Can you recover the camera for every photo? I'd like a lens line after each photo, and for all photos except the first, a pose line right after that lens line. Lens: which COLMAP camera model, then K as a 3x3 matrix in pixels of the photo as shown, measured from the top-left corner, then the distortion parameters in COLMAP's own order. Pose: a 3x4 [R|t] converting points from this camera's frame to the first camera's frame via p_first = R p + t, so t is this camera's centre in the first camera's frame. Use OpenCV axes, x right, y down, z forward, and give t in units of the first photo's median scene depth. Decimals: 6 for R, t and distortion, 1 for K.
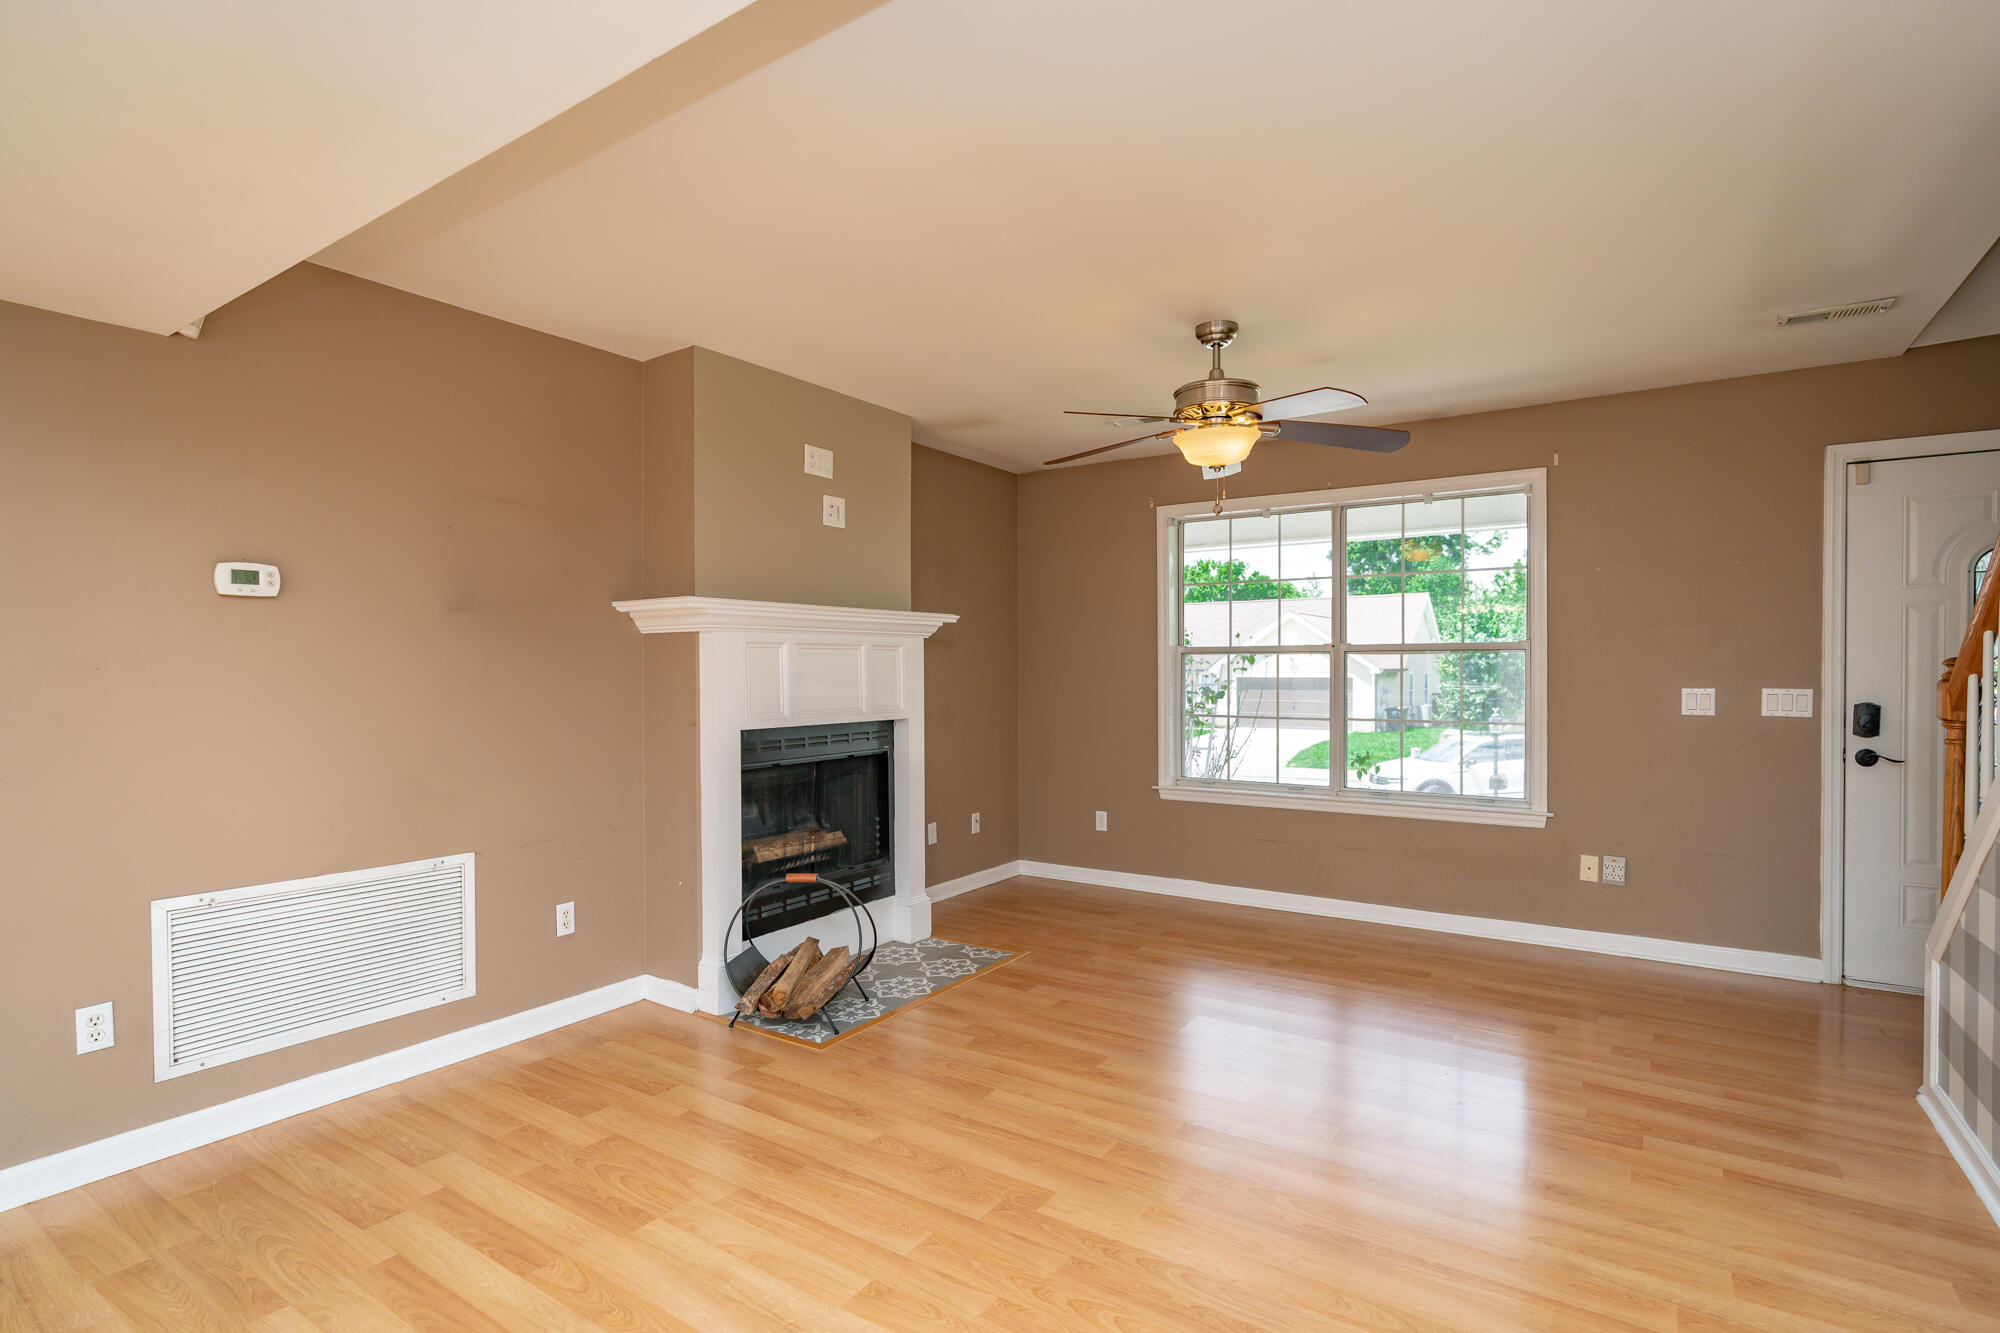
lens RADIAL K [[979.0, 0, 1001.1], [0, 979.0, 677.5], [0, 0, 1]] dist [-0.005315, 0.000000]
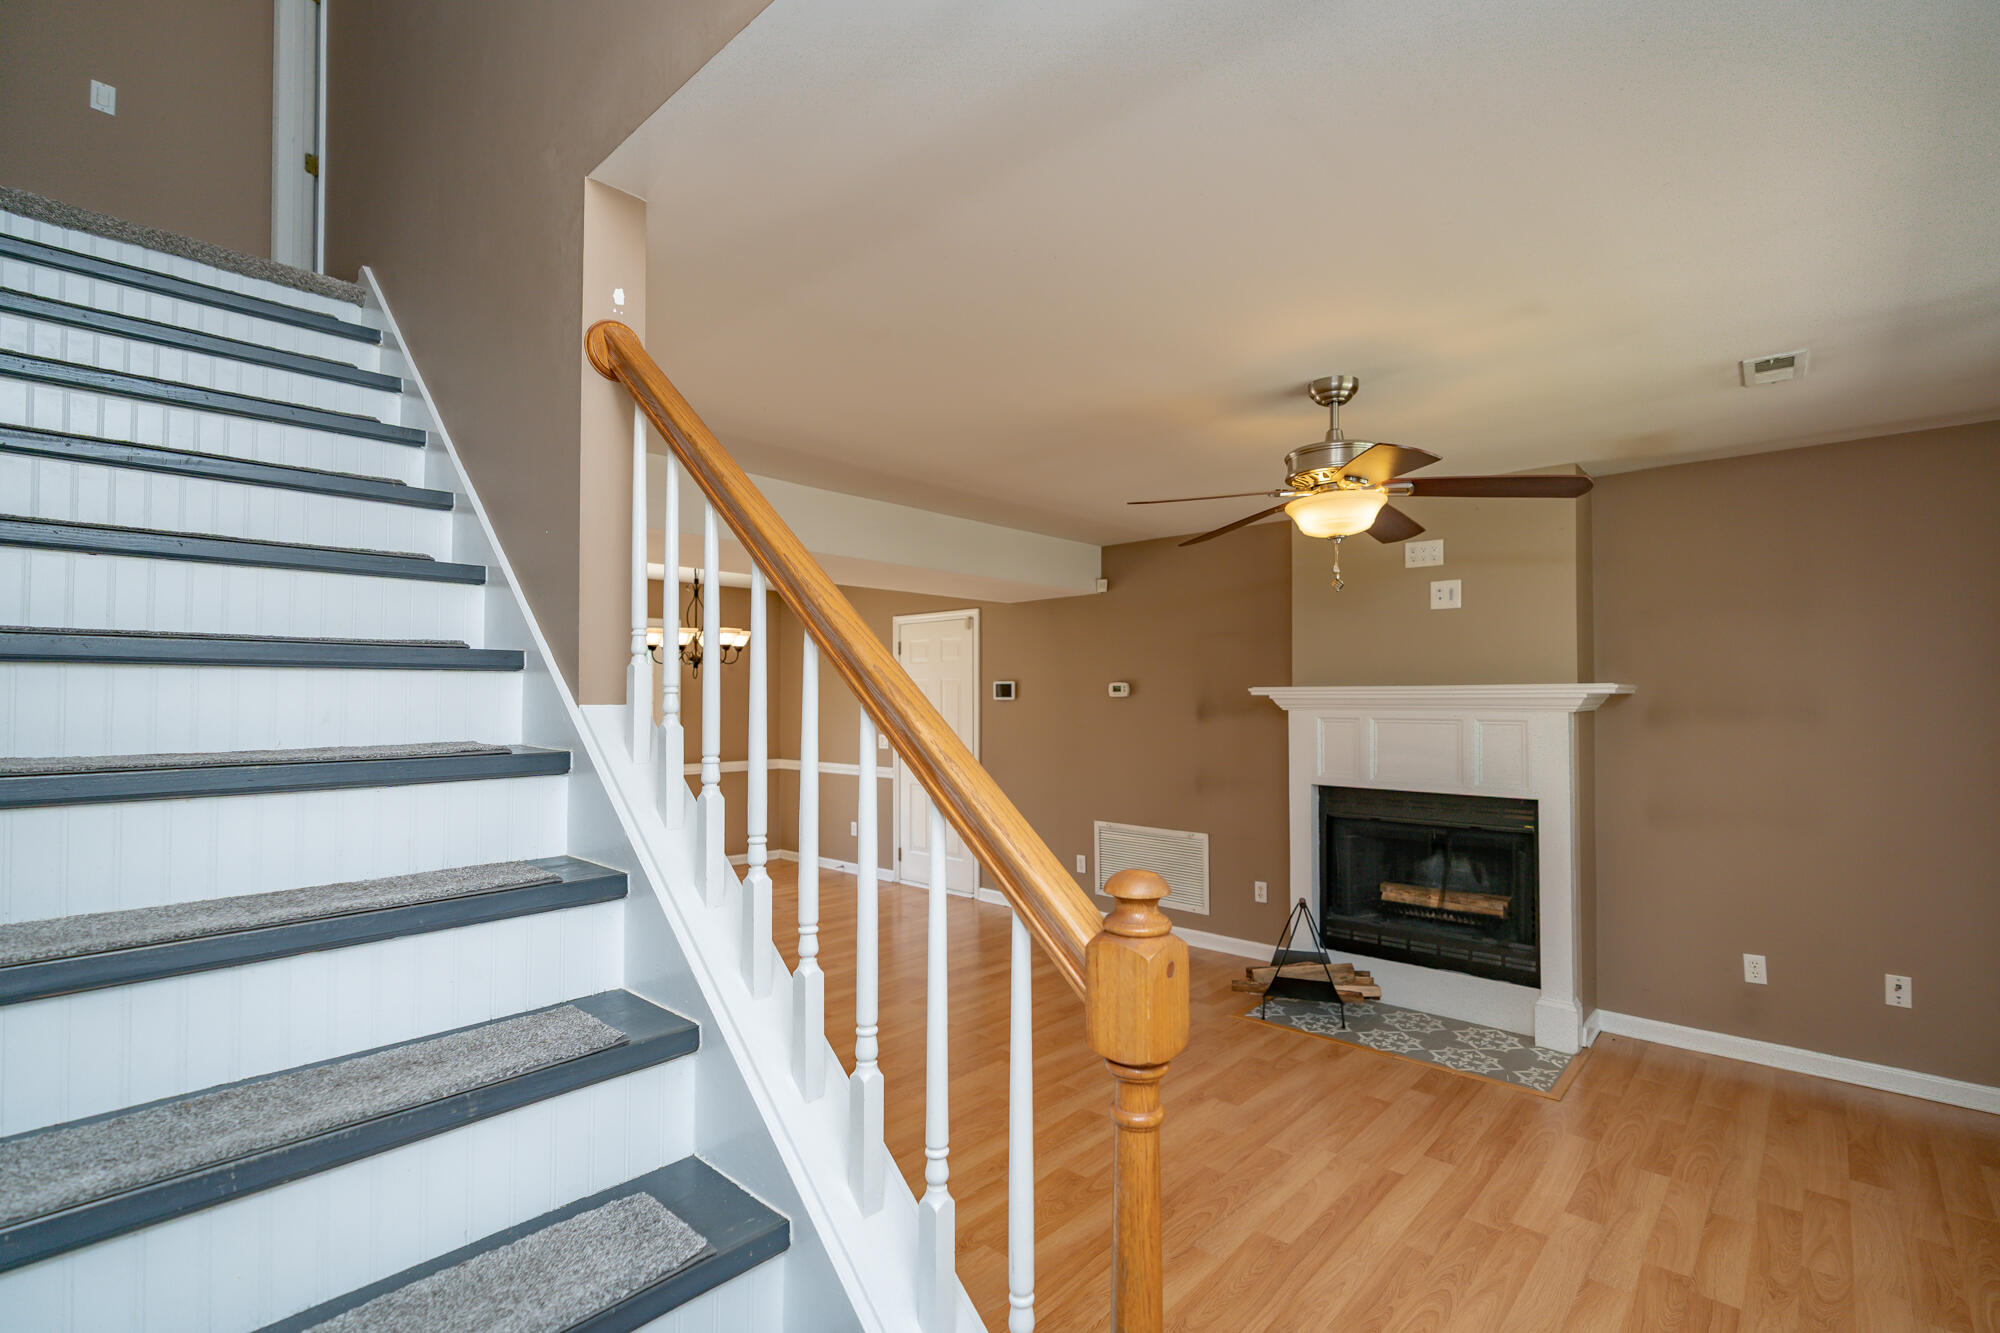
lens RADIAL K [[903.2, 0, 1000.4], [0, 903.2, 682.5], [0, 0, 1]] dist [-0.000816, -0.000176]
pose [[-0.161541, -0.014779, -0.986755, 0.934540], [-0.010095, 0.999860, -0.013323, -0.058403], [0.986814, 0.007809, -0.161667, 0.720972]]
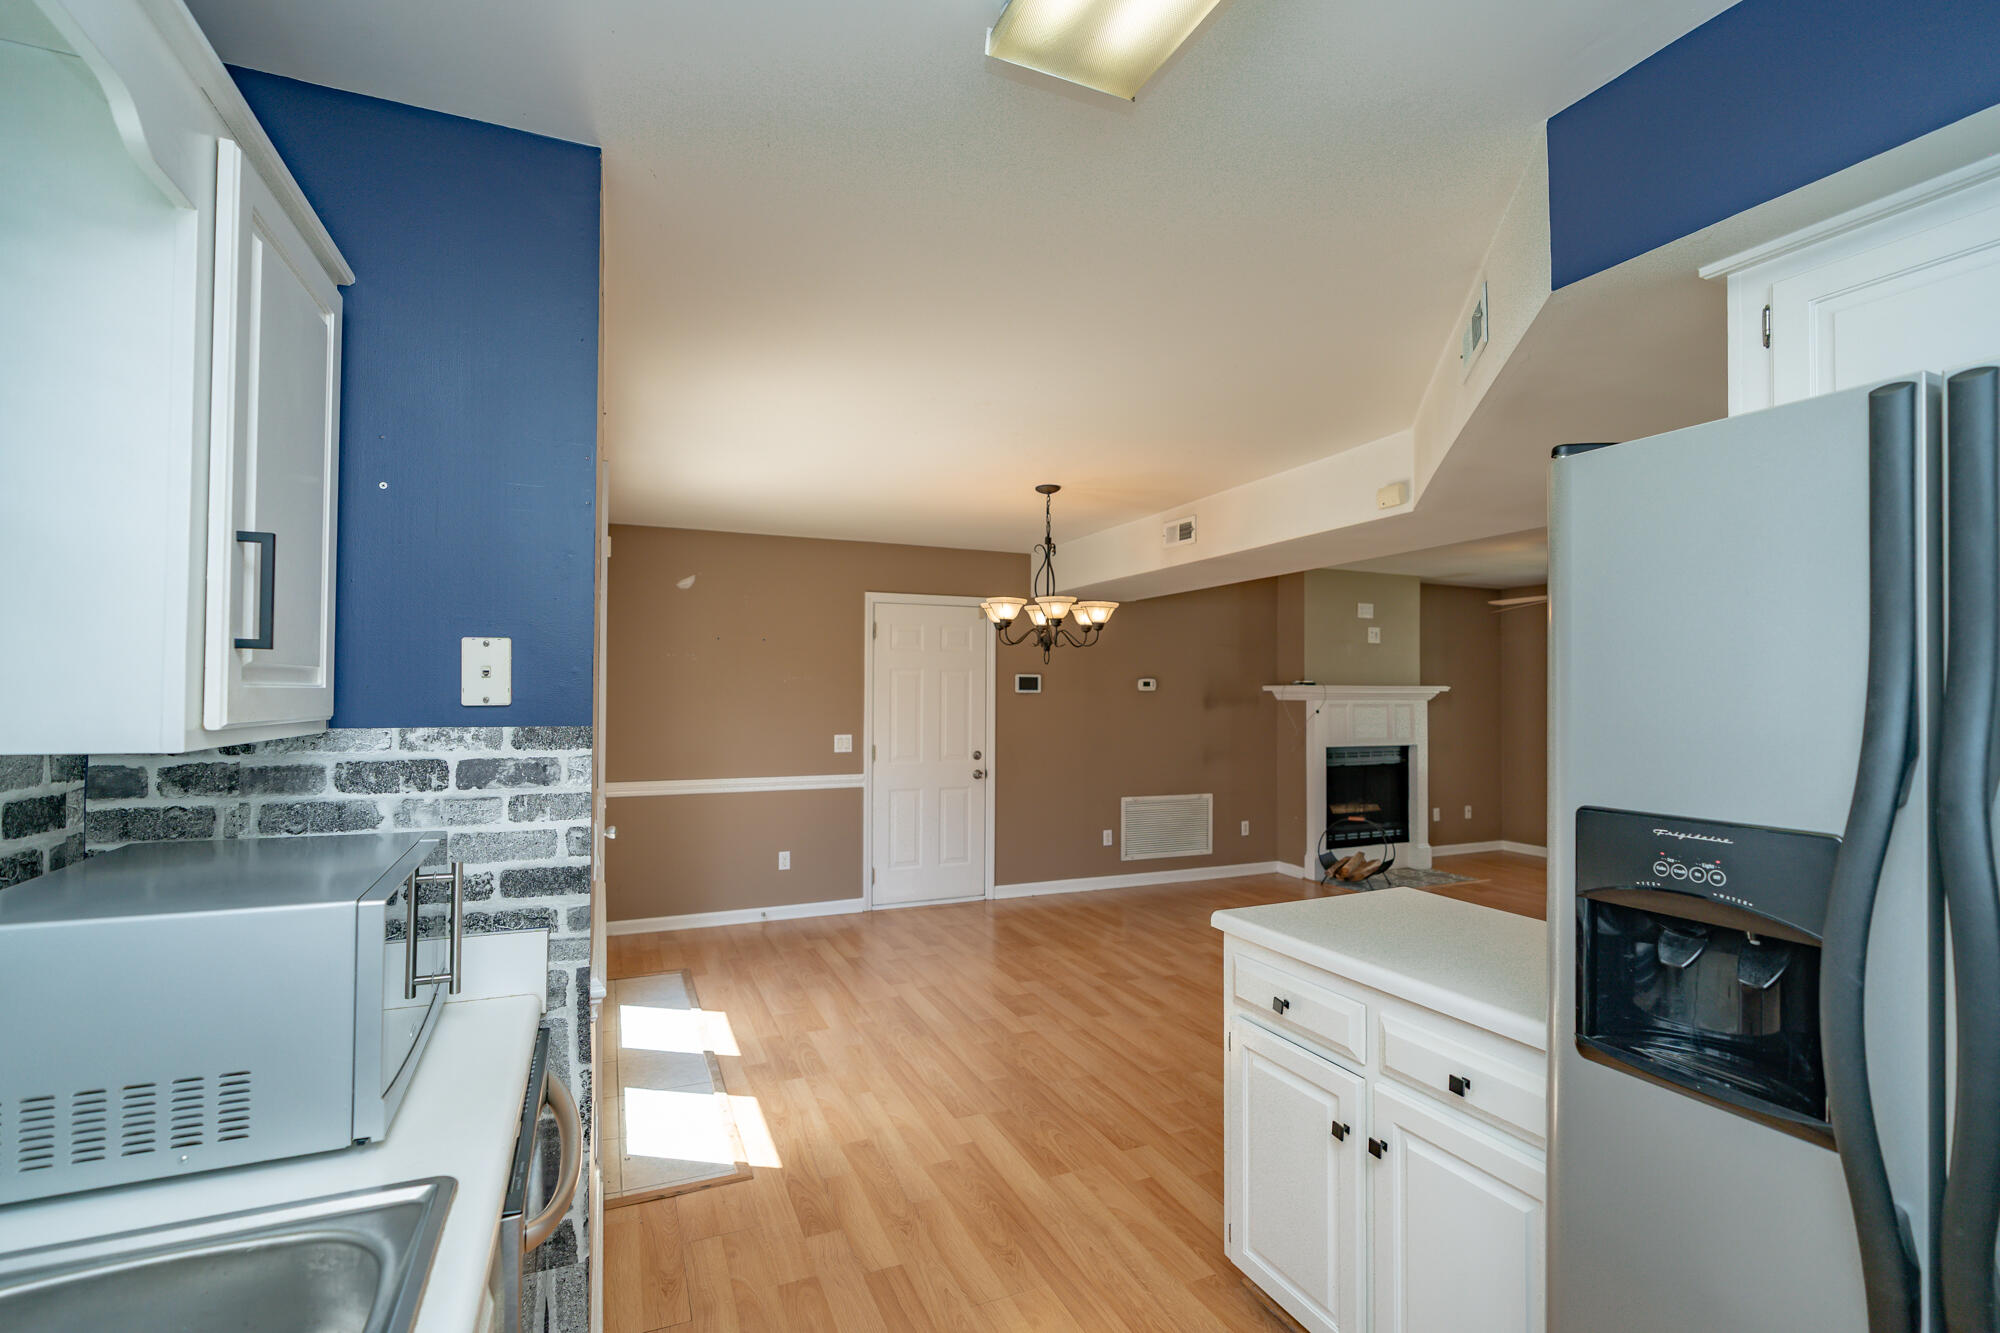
lens RADIAL K [[903.2, 0, 1000.4], [0, 903.2, 682.5], [0, 0, 1]] dist [-0.000816, -0.000176]
pose [[0.844532, -0.000982, -0.535503, 0.166914], [-0.012597, 0.999685, -0.021699, -0.031287], [0.535356, 0.025071, 0.844254, -0.932856]]
